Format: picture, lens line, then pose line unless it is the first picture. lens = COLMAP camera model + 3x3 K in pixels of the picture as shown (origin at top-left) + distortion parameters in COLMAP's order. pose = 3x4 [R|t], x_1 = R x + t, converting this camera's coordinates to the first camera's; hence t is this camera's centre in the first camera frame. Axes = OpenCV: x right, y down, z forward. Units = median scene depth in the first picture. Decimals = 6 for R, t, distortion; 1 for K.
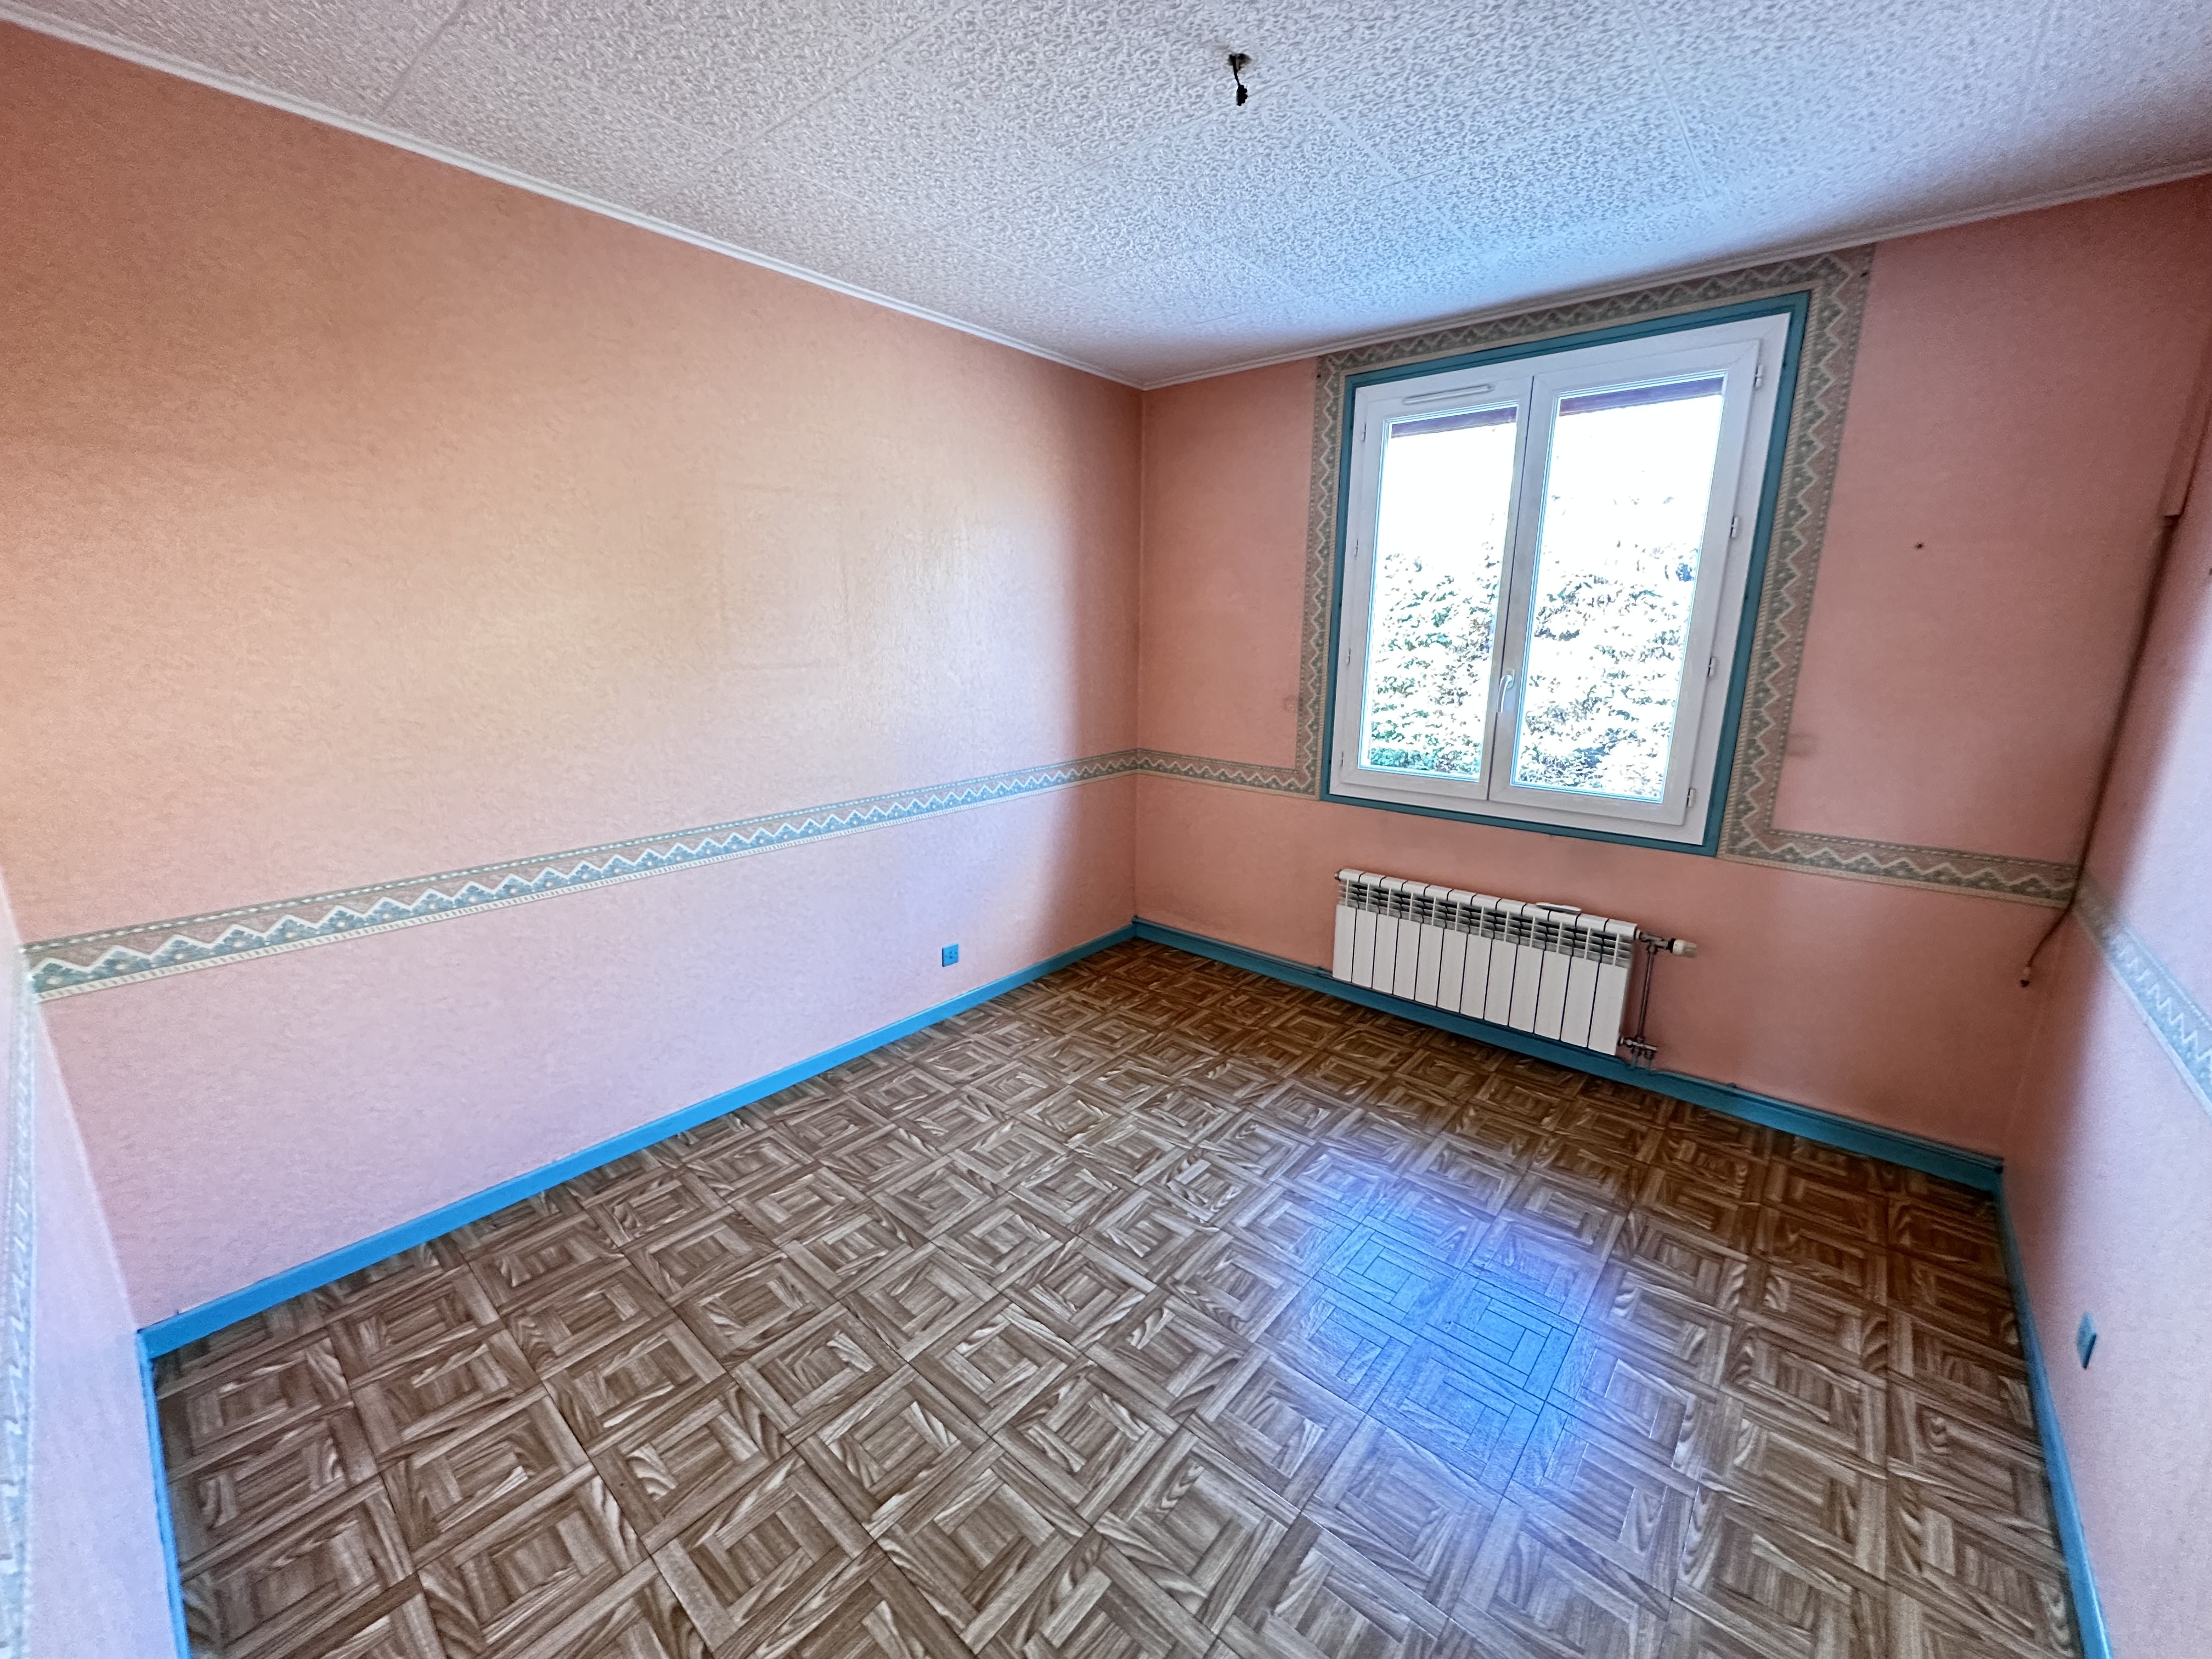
lens RADIAL K [[879.9, 0, 1105.7], [0, 879.9, 831.8], [0, 0, 1]] dist [0.007542, -0.000725]
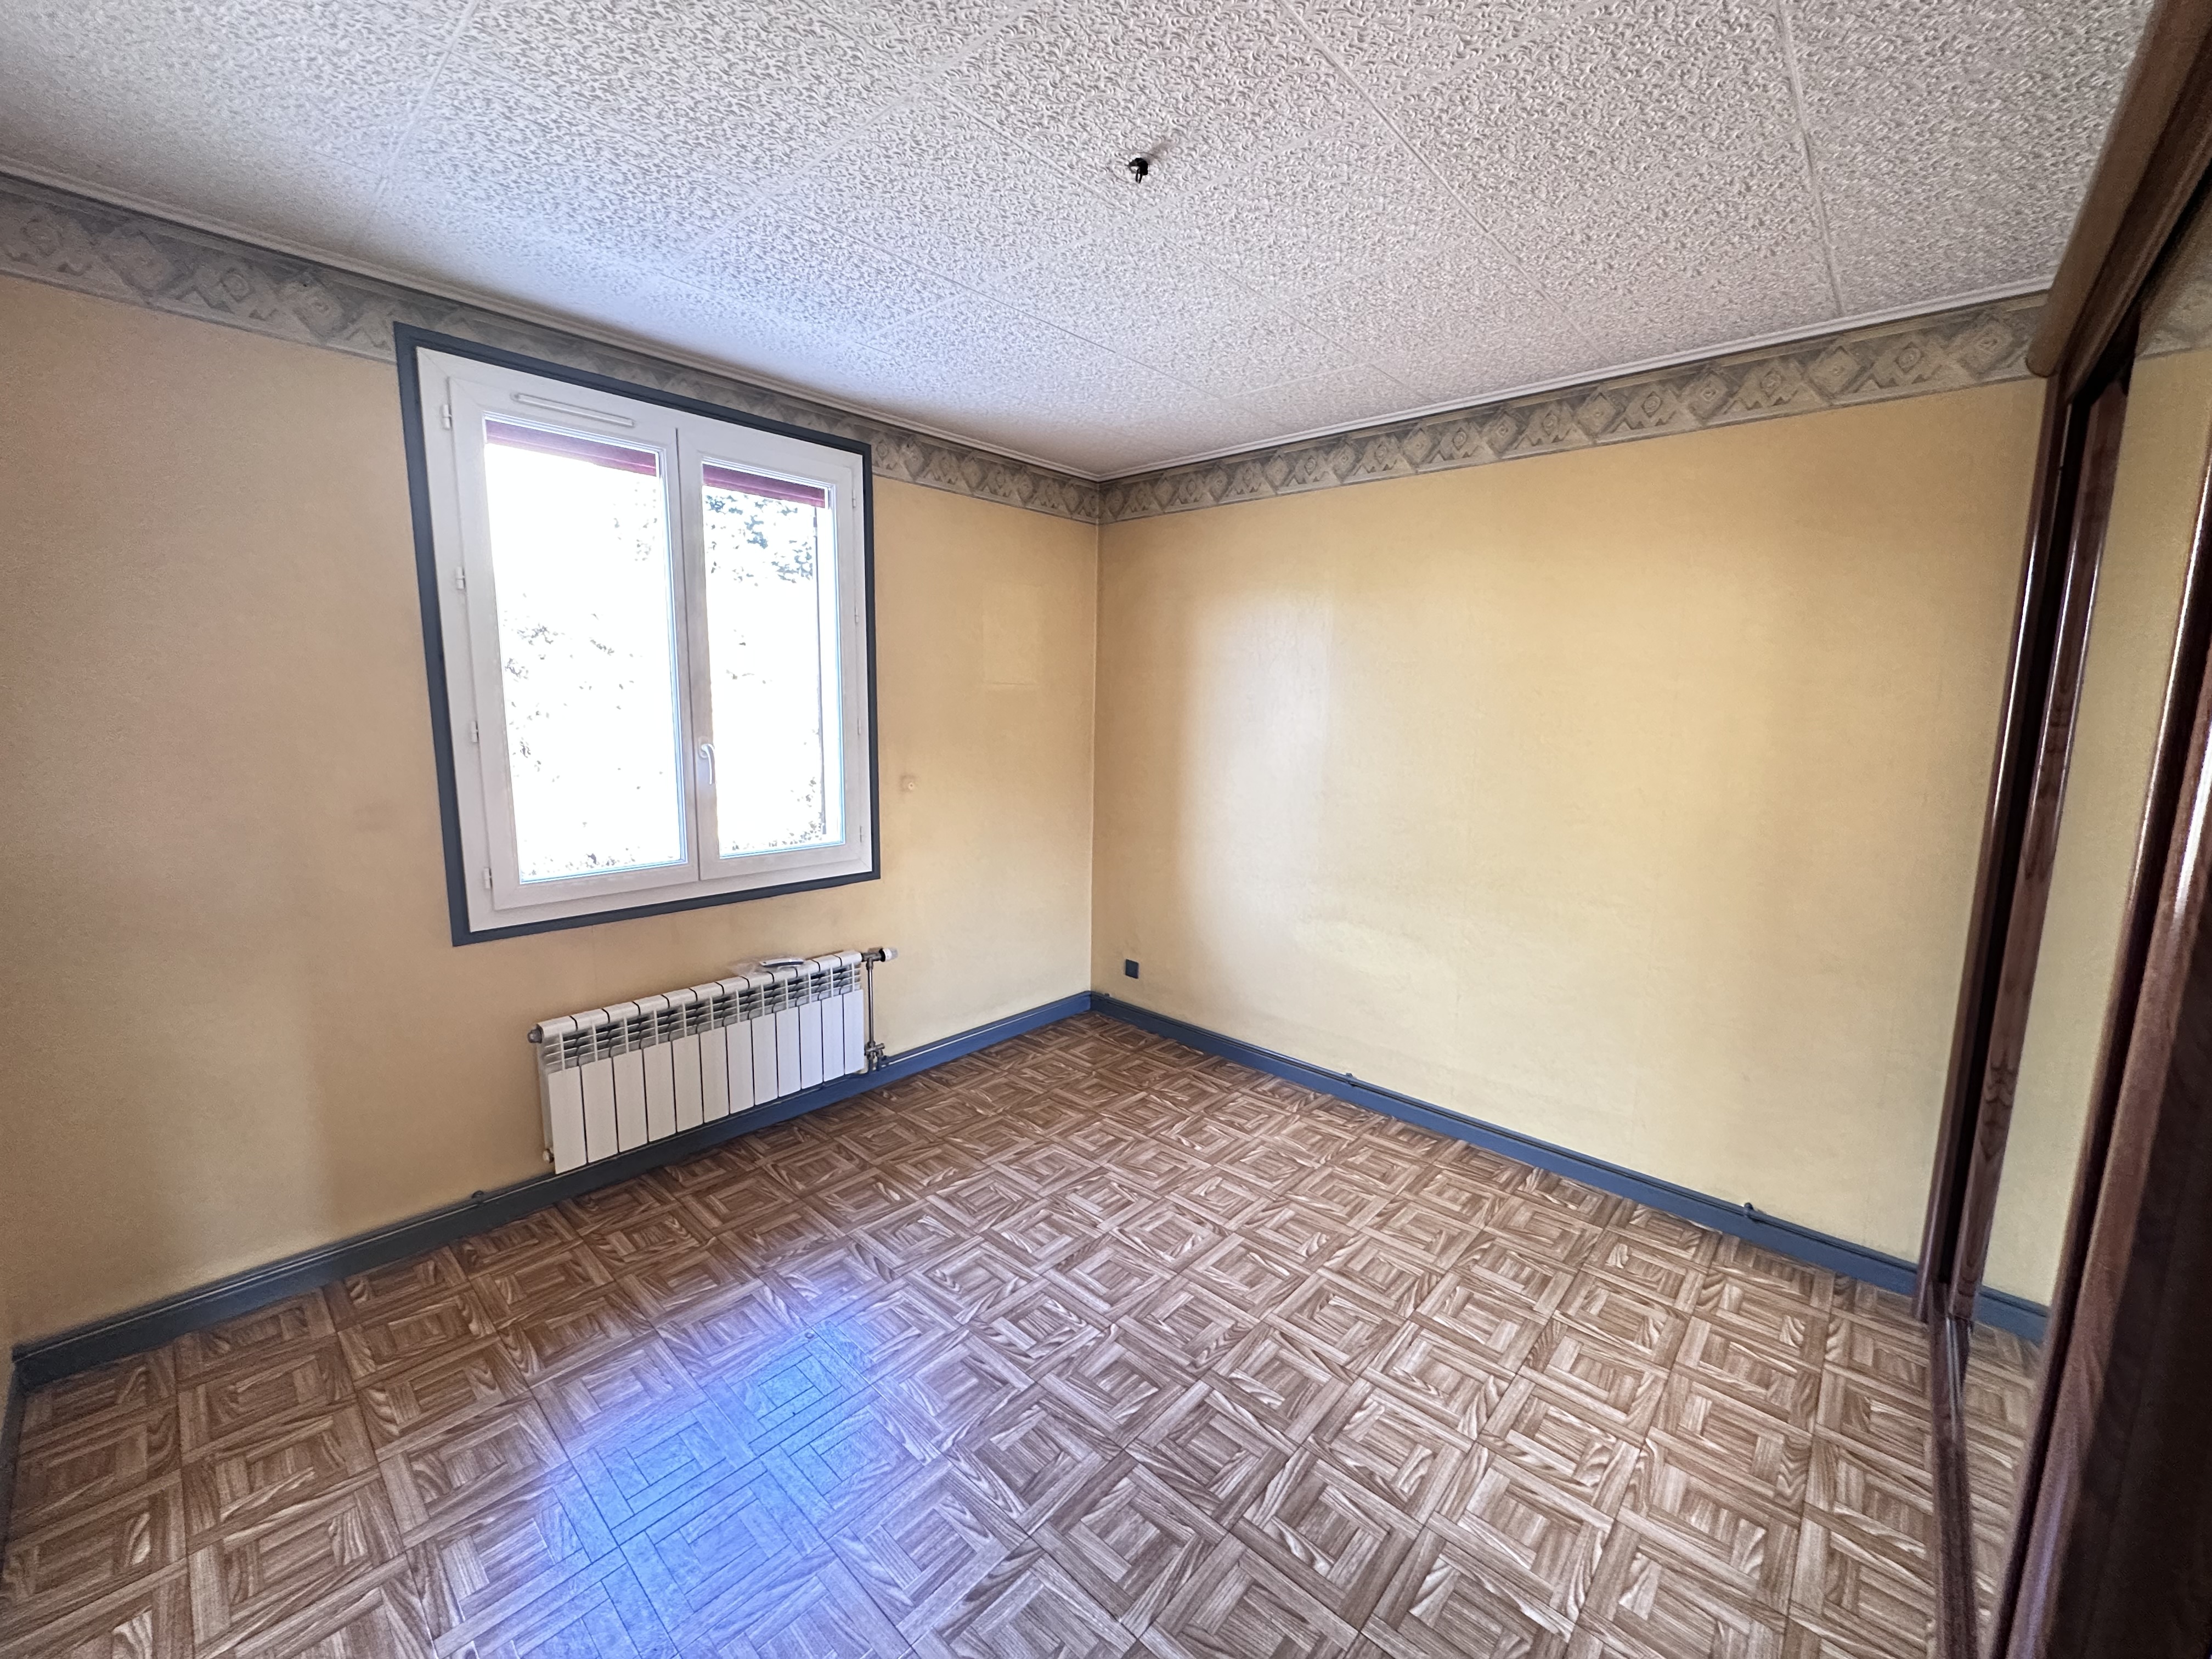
lens RADIAL K [[879.9, 0, 1116.5], [0, 879.9, 834.3], [0, 0, 1]] dist [0.007542, -0.000725]
pose [[0.012346, -0.156108, 0.987663, -0.606689], [0.211848, 0.965724, 0.149992, -0.169968], [-0.977225, 0.207382, 0.044993, 0.696939]]
